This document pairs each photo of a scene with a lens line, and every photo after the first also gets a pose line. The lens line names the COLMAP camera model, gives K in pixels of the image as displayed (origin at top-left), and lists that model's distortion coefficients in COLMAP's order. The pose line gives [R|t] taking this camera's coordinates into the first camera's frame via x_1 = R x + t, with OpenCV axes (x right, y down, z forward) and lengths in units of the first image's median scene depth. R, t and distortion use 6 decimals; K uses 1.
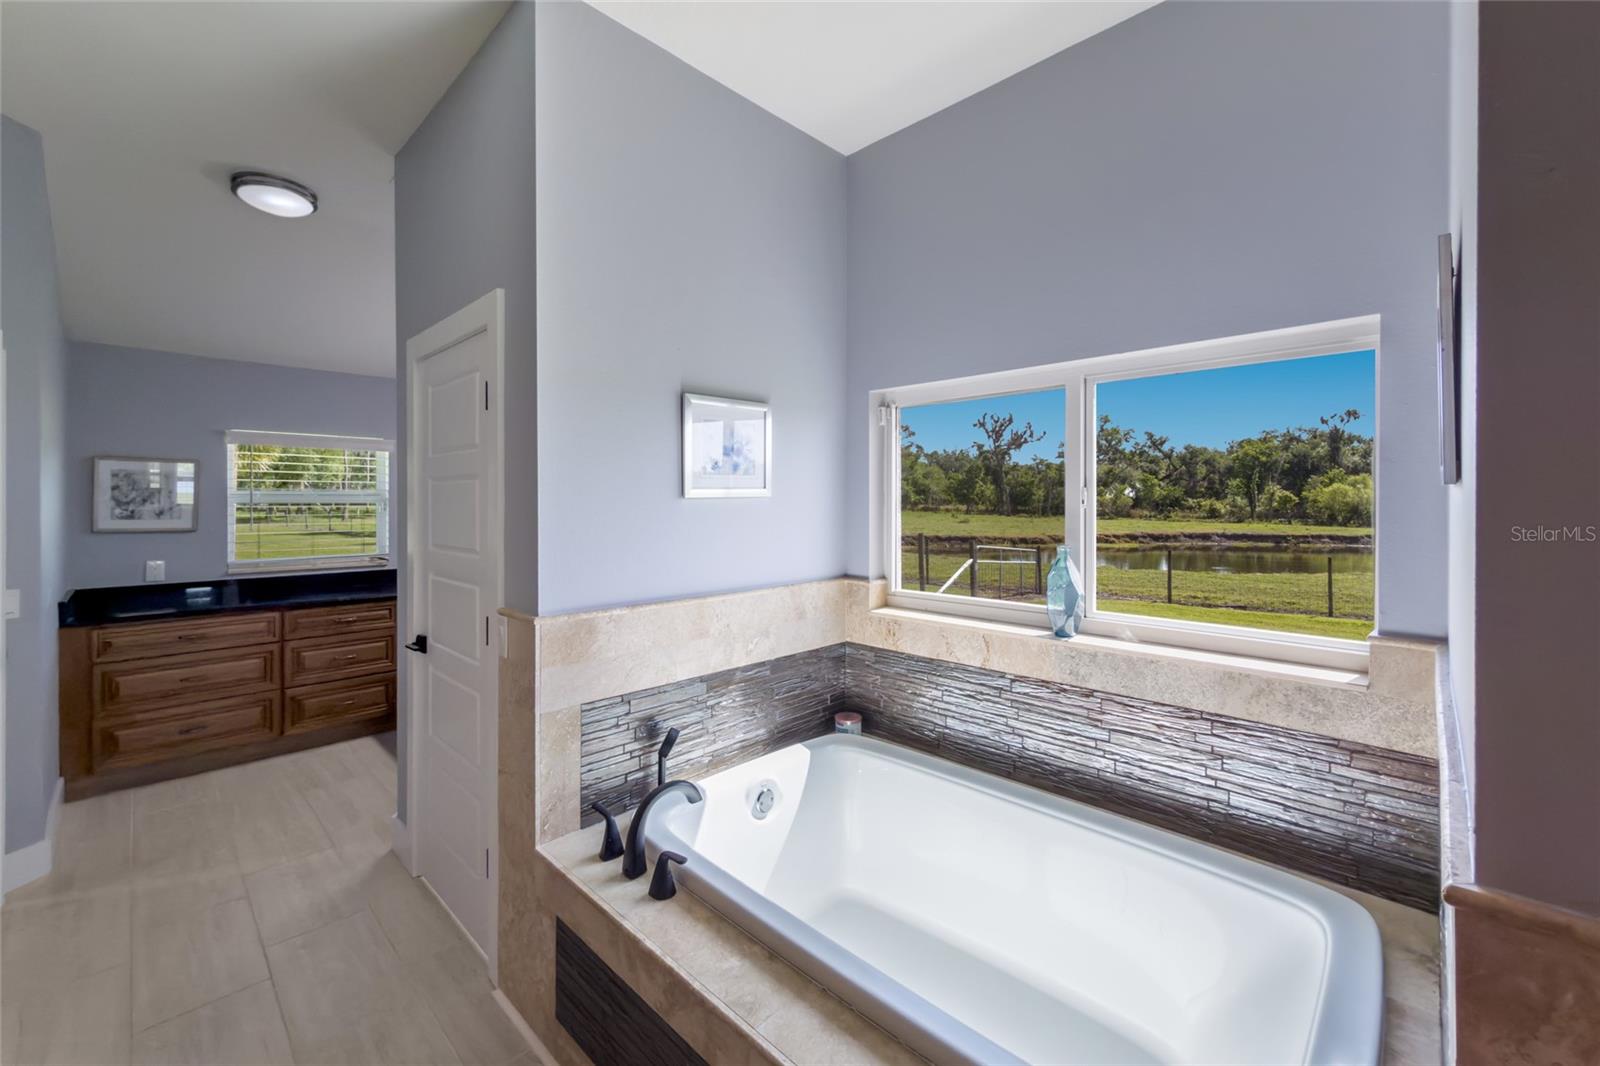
lens RADIAL K [[642.8, 0, 801.3], [0, 642.8, 489.5], [0, 0, 1]] dist [0.002036, 0.000154]
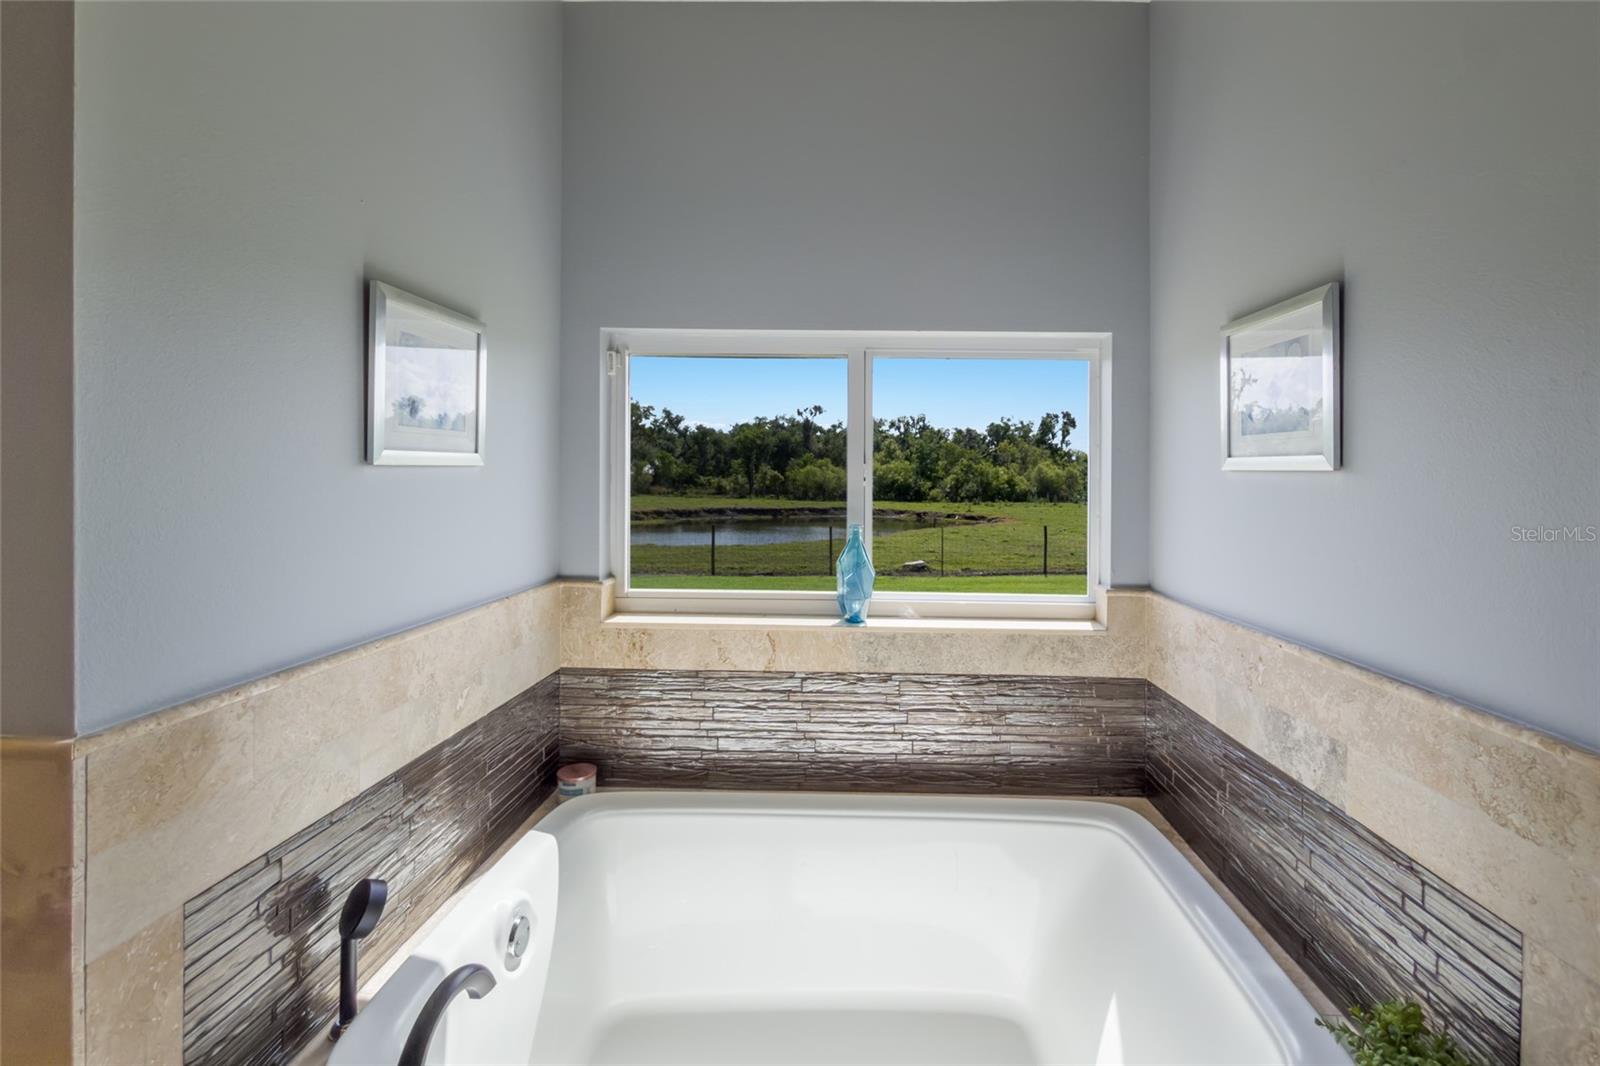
lens RADIAL K [[691.8, 0, 803.4], [0, 691.8, 470.4], [0, 0, 1]] dist [-0.002666, -0.000341]
pose [[0.729888, 0.019025, 0.683302, -0.332417], [-0.025230, 0.999681, -0.000884, 0.009272], [-0.683101, -0.016594, 0.730135, 0.308285]]
